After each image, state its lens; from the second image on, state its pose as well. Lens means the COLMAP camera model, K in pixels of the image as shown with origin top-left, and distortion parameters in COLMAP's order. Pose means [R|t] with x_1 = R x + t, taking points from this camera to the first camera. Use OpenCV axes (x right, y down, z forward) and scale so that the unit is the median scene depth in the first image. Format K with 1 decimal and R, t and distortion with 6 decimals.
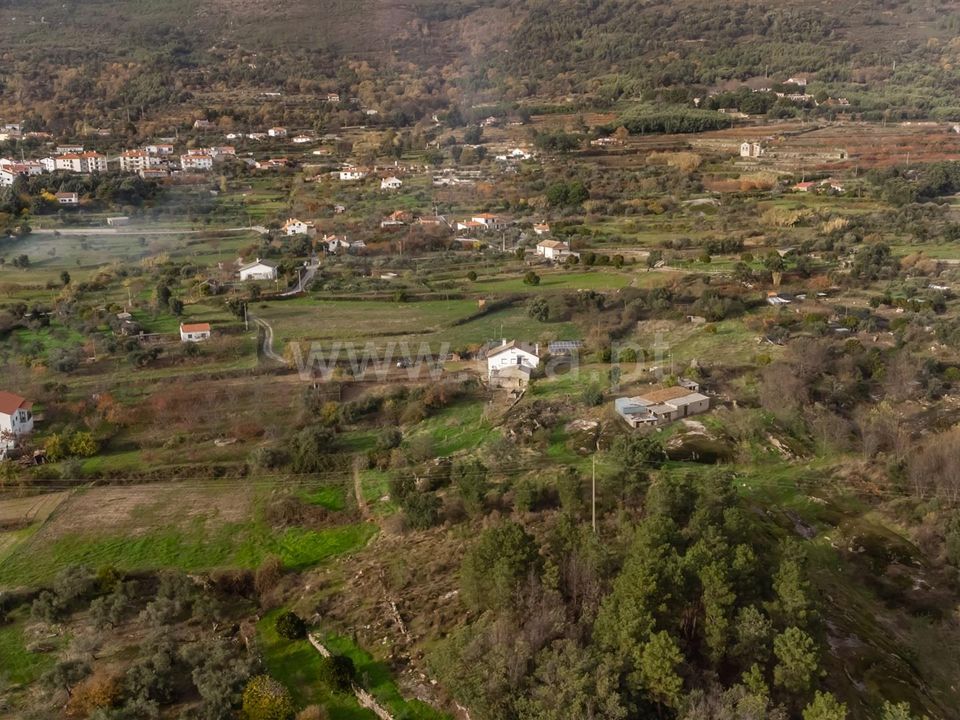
lens RADIAL K [[981.7, 0, 480.0], [0, 981.7, 360.0], [0, 0, 1]] dist [0.017102, 0.018160]
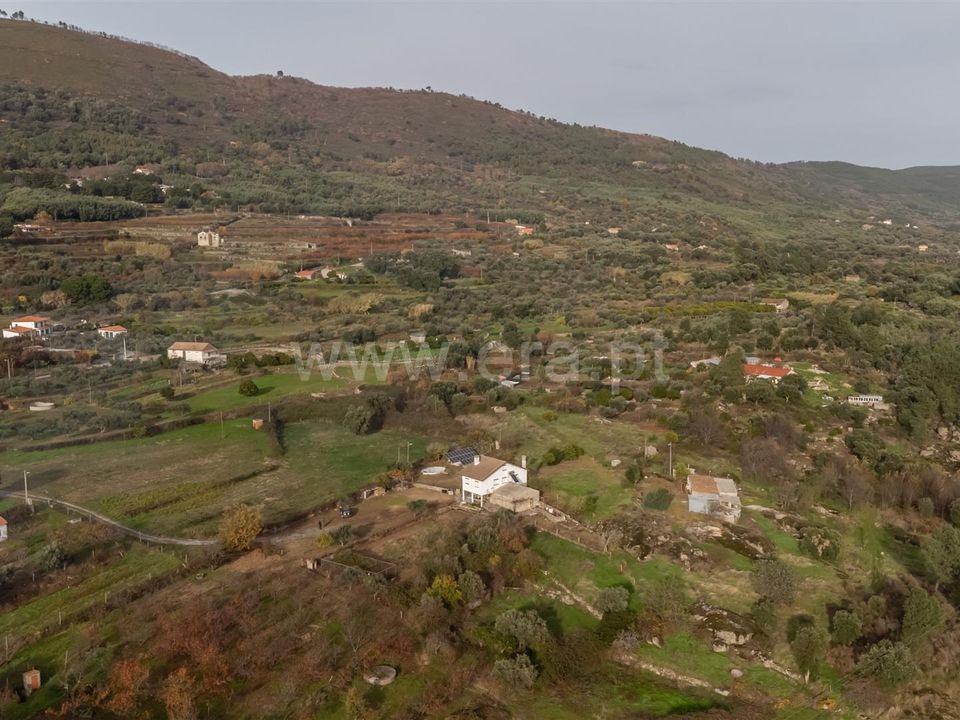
lens RADIAL K [[956.6, 0, 480.0], [0, 956.6, 360.0], [0, 0, 1]] dist [0.058043, -0.024608]
pose [[0.710687, -0.083827, 0.698496, -0.198302], [0.146029, 0.988828, -0.029907, -0.028667], [-0.688185, 0.123255, 0.714989, 0.153532]]
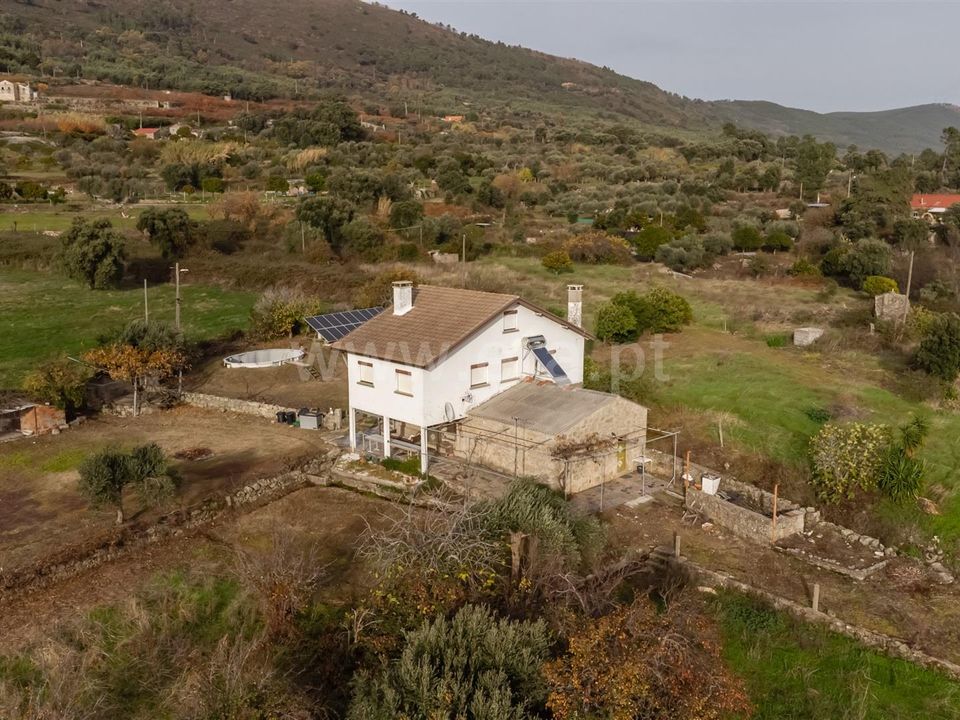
lens RADIAL K [[956.6, 0, 480.0], [0, 956.6, 360.0], [0, 0, 1]] dist [0.058043, -0.024608]
pose [[0.646802, -0.121101, 0.752981, -0.047502], [0.146277, 0.988681, 0.033359, -0.003133], [-0.748498, 0.088567, 0.657196, 0.317031]]
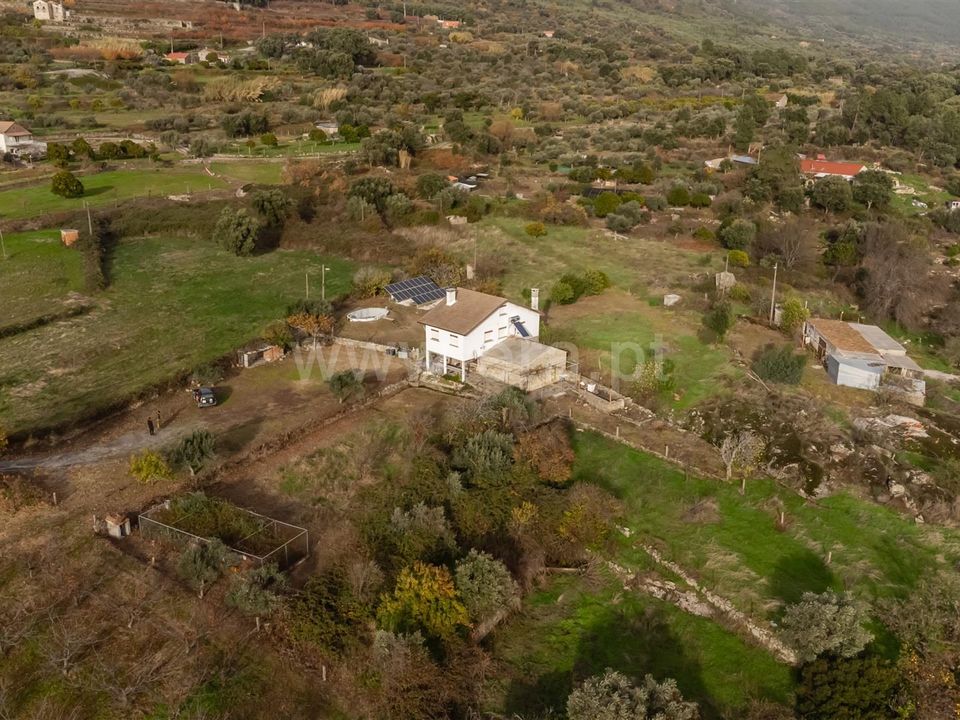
lens RADIAL K [[956.6, 0, 480.0], [0, 956.6, 360.0], [0, 0, 1]] dist [0.058043, -0.024608]
pose [[0.641925, -0.209542, 0.737581, -0.112199], [0.142581, 0.977778, 0.153690, -0.020624], [-0.753395, 0.006508, 0.657536, 0.261255]]
